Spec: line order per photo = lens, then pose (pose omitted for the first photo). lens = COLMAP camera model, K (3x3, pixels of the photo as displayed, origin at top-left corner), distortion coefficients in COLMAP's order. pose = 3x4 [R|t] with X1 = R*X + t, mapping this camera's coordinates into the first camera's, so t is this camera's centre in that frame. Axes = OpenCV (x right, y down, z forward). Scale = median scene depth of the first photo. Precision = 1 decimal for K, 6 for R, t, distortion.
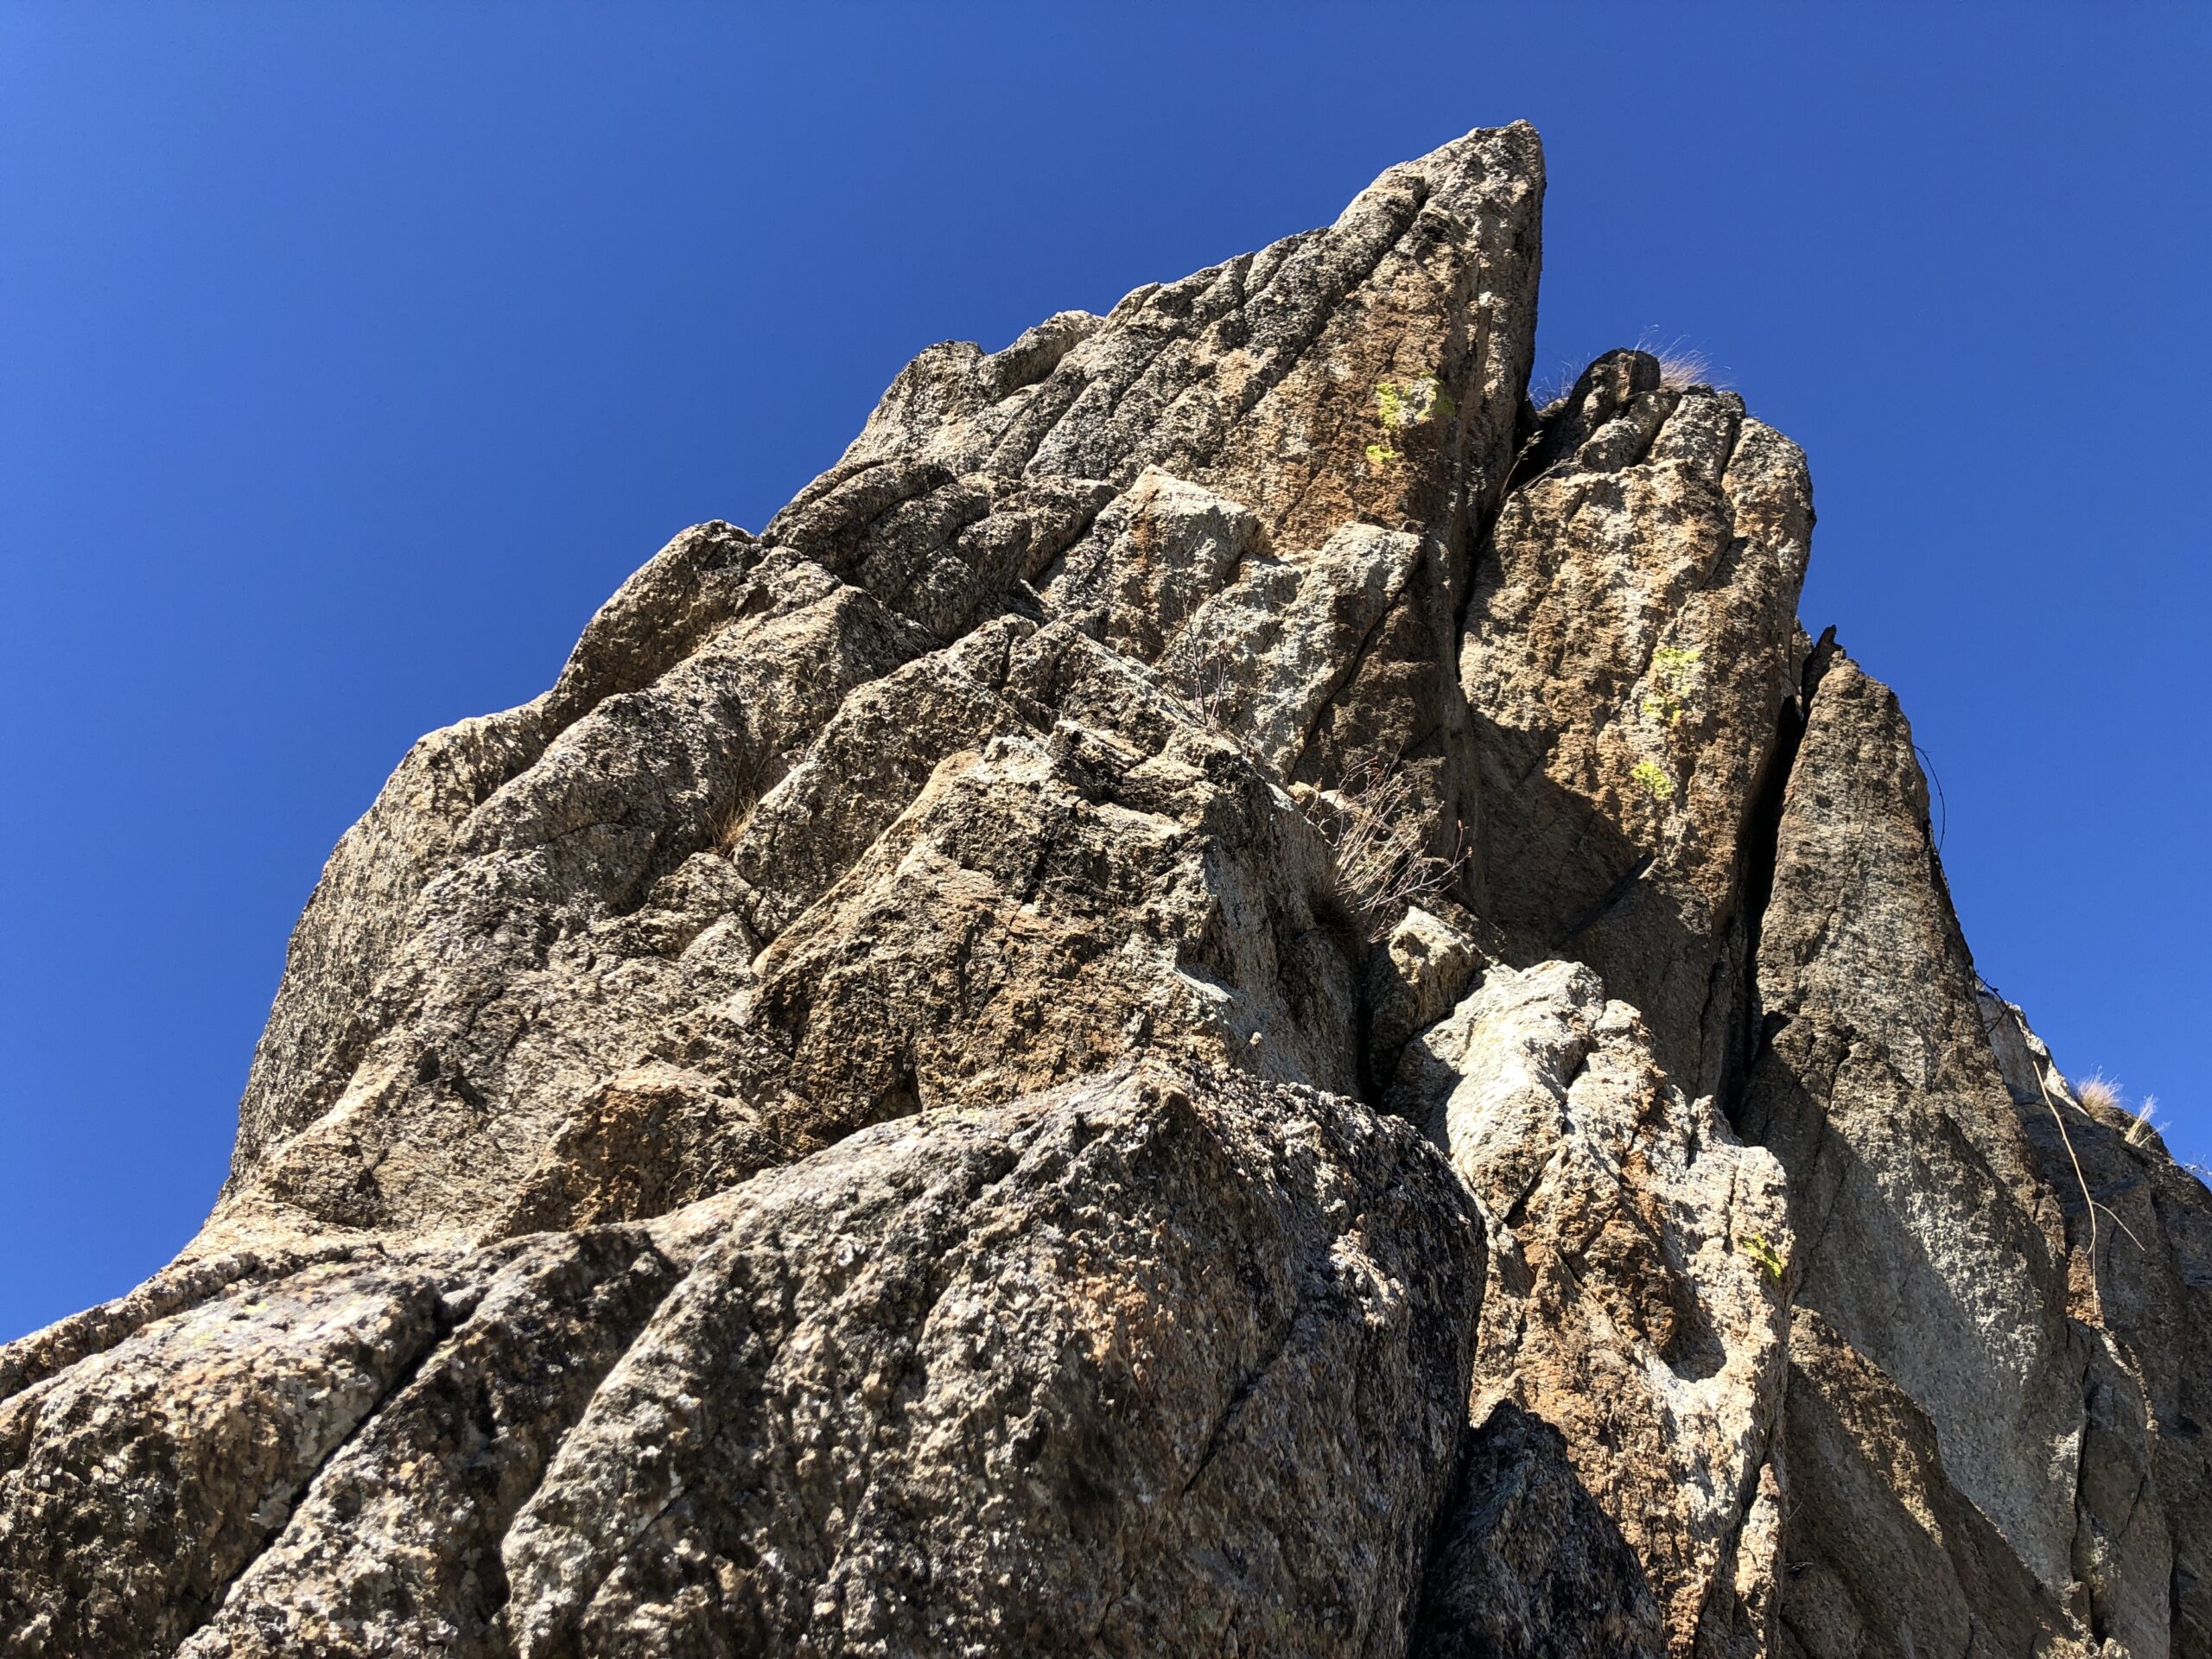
lens RADIAL K [[1786.8, 0, 1105.8], [0, 1786.8, 819.3], [0, 0, 1]] dist [0.057400, -0.039694]
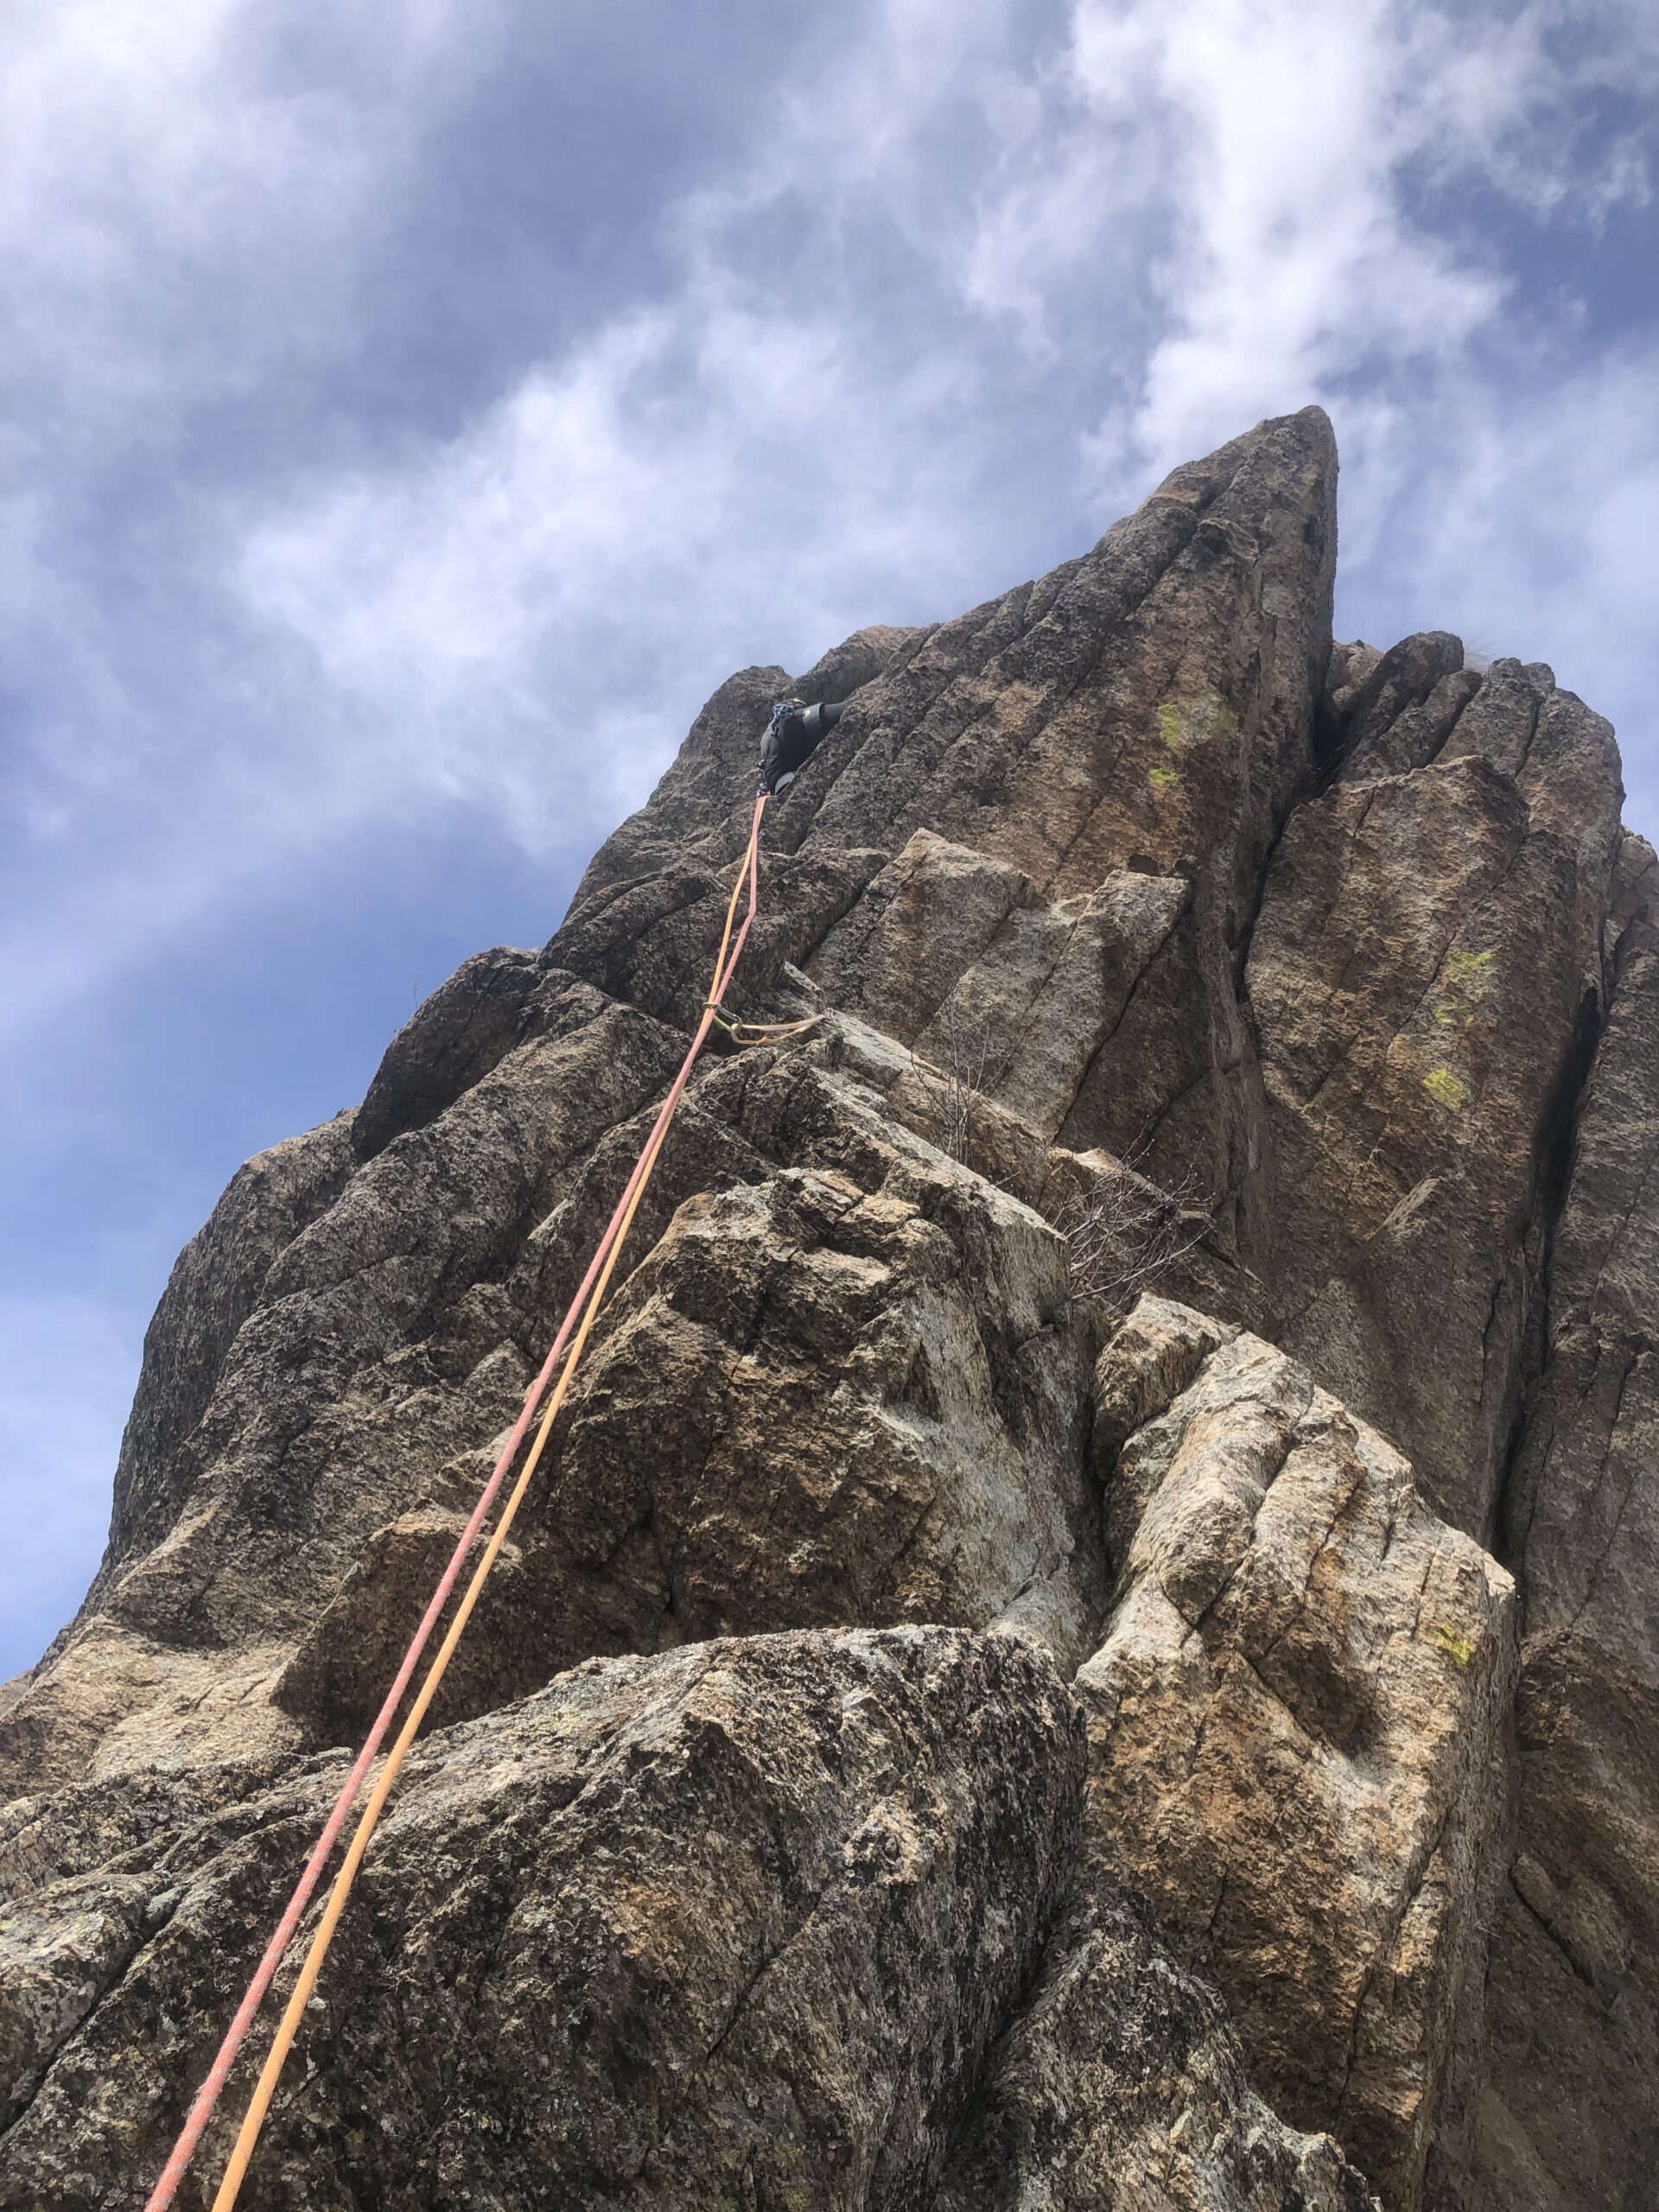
lens RADIAL K [[1786.8, 0, 824.4], [0, 1786.8, 1116.1], [0, 0, 1]] dist [0.057400, -0.039694]
pose [[0.995075, -0.045772, -0.087927, 0.098982], [0.048704, 0.998316, 0.031499, -0.122346], [0.086337, -0.035626, 0.995629, -0.093583]]
